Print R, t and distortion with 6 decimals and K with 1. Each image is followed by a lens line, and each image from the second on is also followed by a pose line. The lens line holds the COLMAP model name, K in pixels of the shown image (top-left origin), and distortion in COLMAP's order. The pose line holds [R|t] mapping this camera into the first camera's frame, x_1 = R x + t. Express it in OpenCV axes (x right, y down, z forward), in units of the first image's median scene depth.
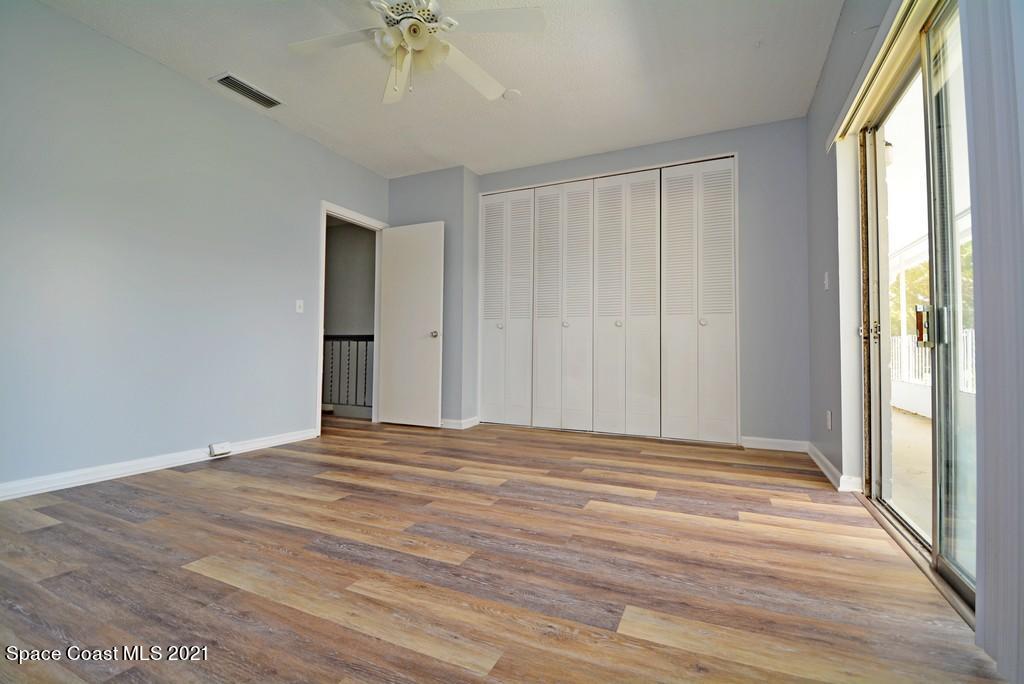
lens RADIAL K [[451.2, 0, 513.9], [0, 451.2, 340.5], [0, 0, 1]] dist [-0.013051, -0.002920]
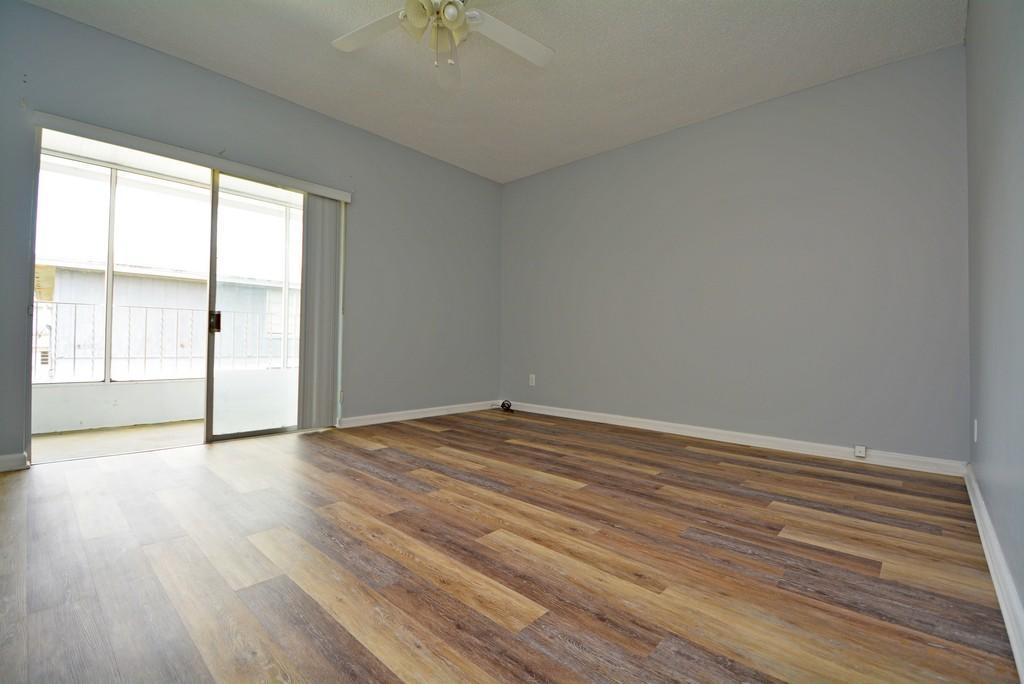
lens RADIAL K [[451.2, 0, 512.7], [0, 451.2, 339.1], [0, 0, 1]] dist [-0.013051, -0.002920]
pose [[-0.951229, -0.020520, 0.307803, -0.782297], [-0.028729, 0.999342, -0.022163, 0.042843], [-0.307145, -0.029925, -0.951192, 2.073460]]
